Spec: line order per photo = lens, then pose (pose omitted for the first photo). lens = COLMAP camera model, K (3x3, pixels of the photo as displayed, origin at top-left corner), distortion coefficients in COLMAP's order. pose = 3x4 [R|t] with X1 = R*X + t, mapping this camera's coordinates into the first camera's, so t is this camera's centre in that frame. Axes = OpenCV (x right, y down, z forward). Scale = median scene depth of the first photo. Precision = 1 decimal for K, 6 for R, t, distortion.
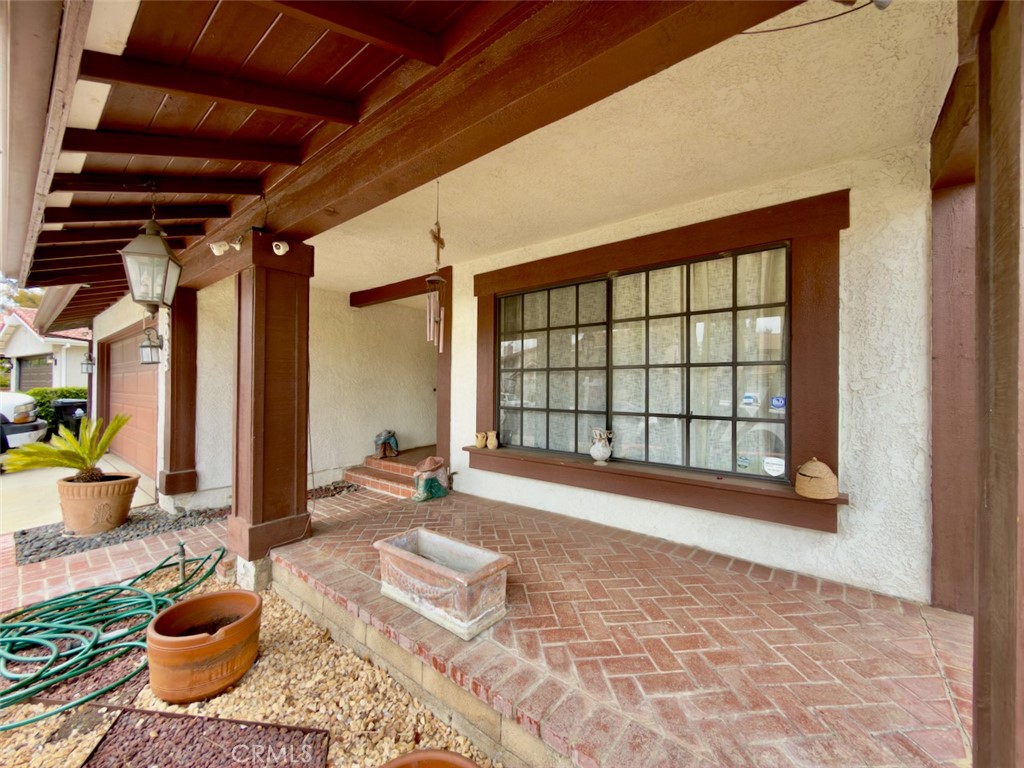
lens RADIAL K [[409.5, 0, 513.1], [0, 409.5, 382.9], [0, 0, 1]] dist [-0.000171, 0.000187]
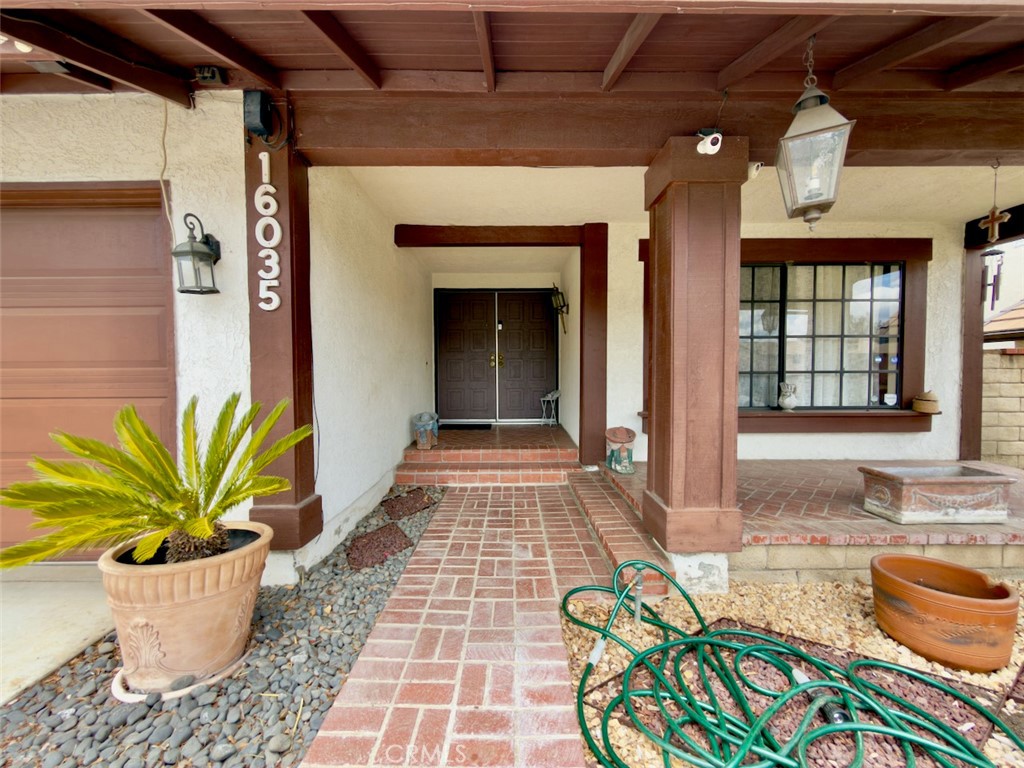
lens RADIAL K [[403.9, 0, 512.0], [0, 403.9, 388.4], [0, 0, 1]] dist [-0.000093, -0.000121]
pose [[0.776650, -0.032281, 0.629105, -1.321472], [0.004720, 0.998956, 0.045433, 0.067019], [-0.629915, -0.032316, 0.775992, 0.599701]]
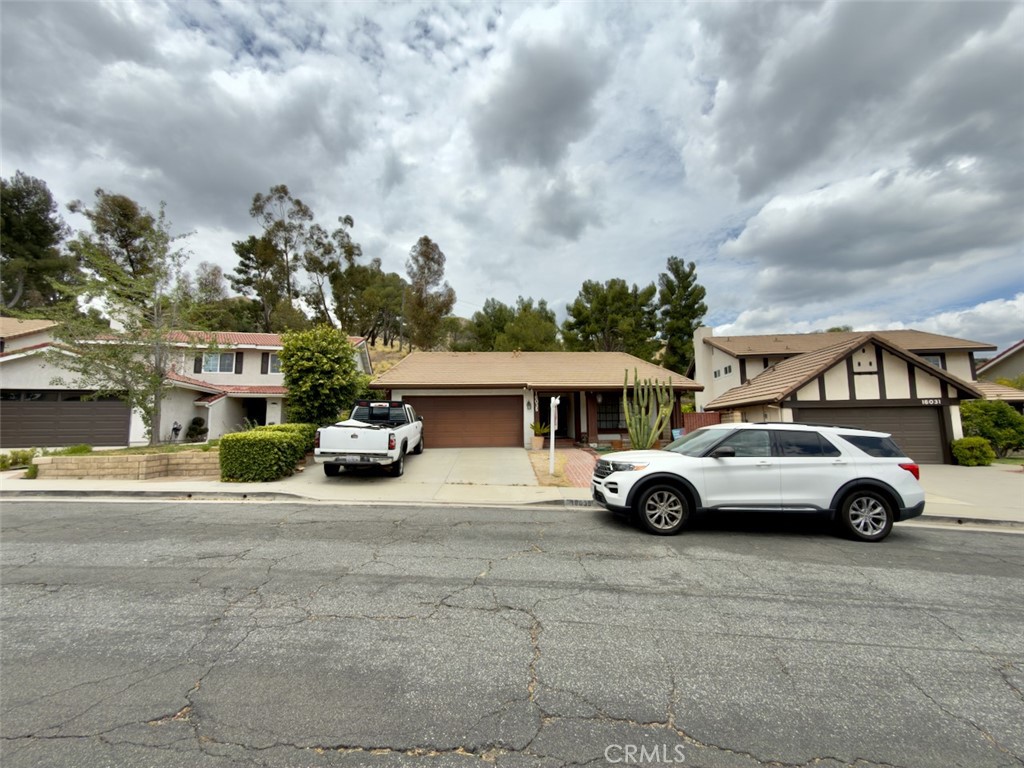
lens RADIAL K [[409.5, 0, 513.1], [0, 409.5, 382.9], [0, 0, 1]] dist [-0.000171, 0.000187]
pose [[0.738111, 0.068793, 0.671162, -5.197879], [0.009931, 0.993572, -0.112762, 0.199823], [-0.674606, 0.089896, 0.732684, -2.469194]]
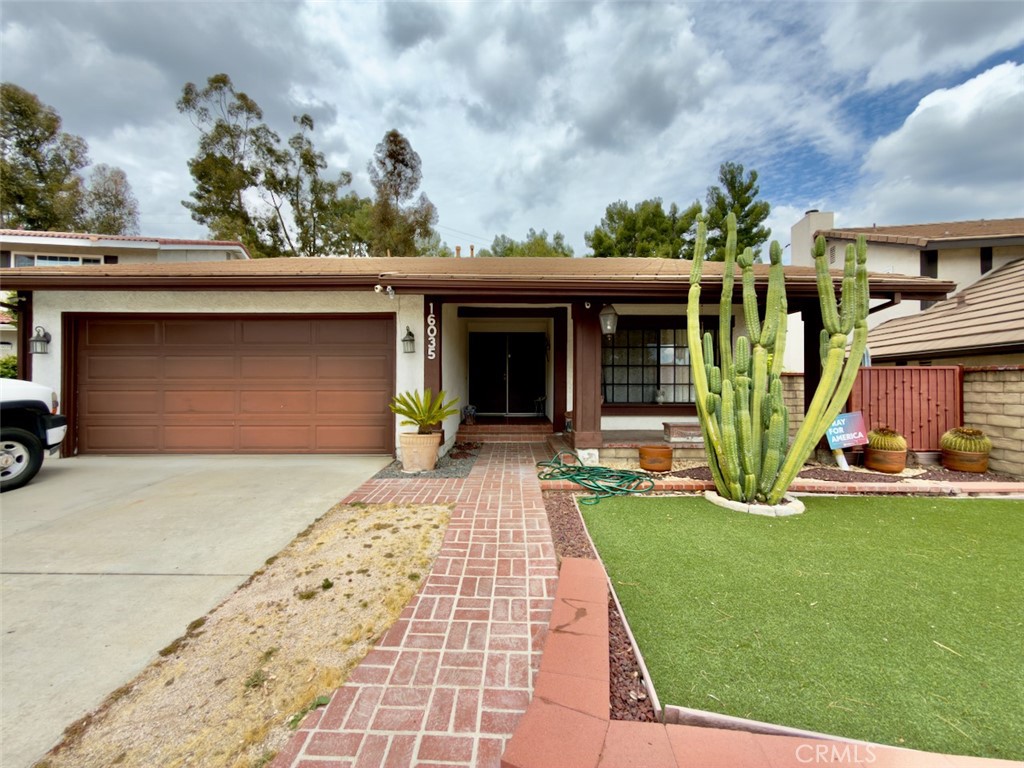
lens RADIAL K [[403.9, 0, 512.0], [0, 403.9, 388.4], [0, 0, 1]] dist [-0.000093, -0.000121]
pose [[0.777333, -0.005937, 0.629062, -2.135402], [-0.002433, 0.999920, 0.012444, 0.077340], [-0.629085, -0.011204, 0.777256, -0.350422]]
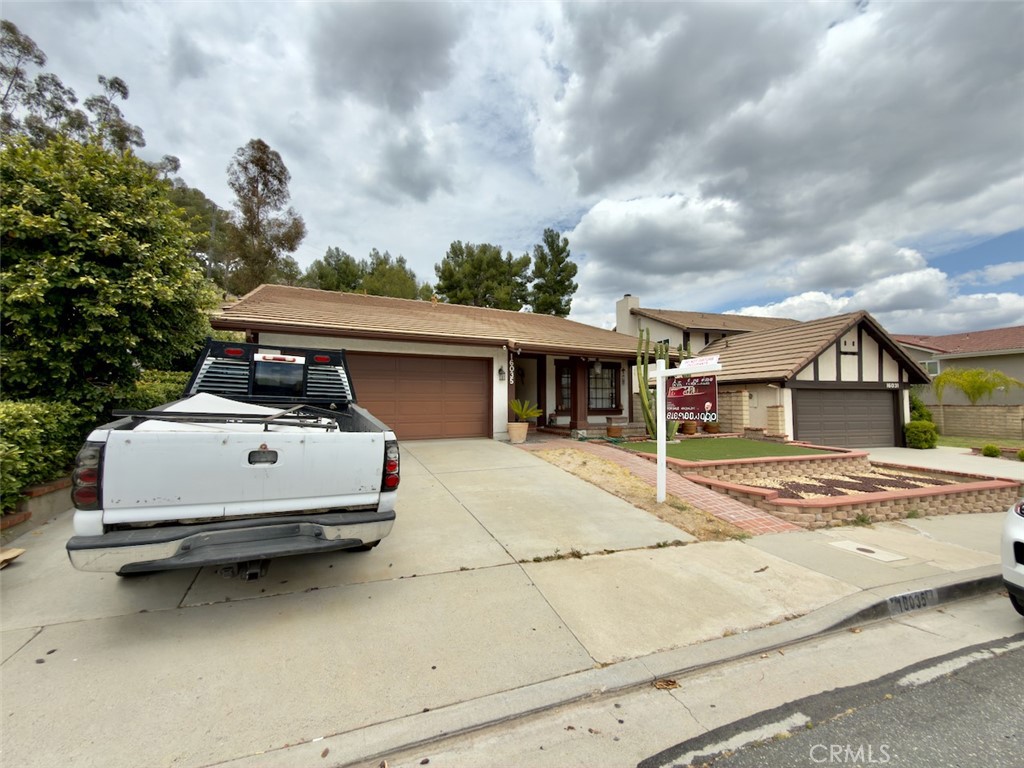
lens RADIAL K [[408.4, 0, 512.0], [0, 408.4, 384.0], [0, 0, 1]] dist [0.000400, 0.000541]
pose [[0.420357, 0.039641, 0.906493, -4.524517], [-0.001829, 0.999080, -0.042841, 0.119133], [-0.907357, 0.016351, 0.420042, -0.118387]]
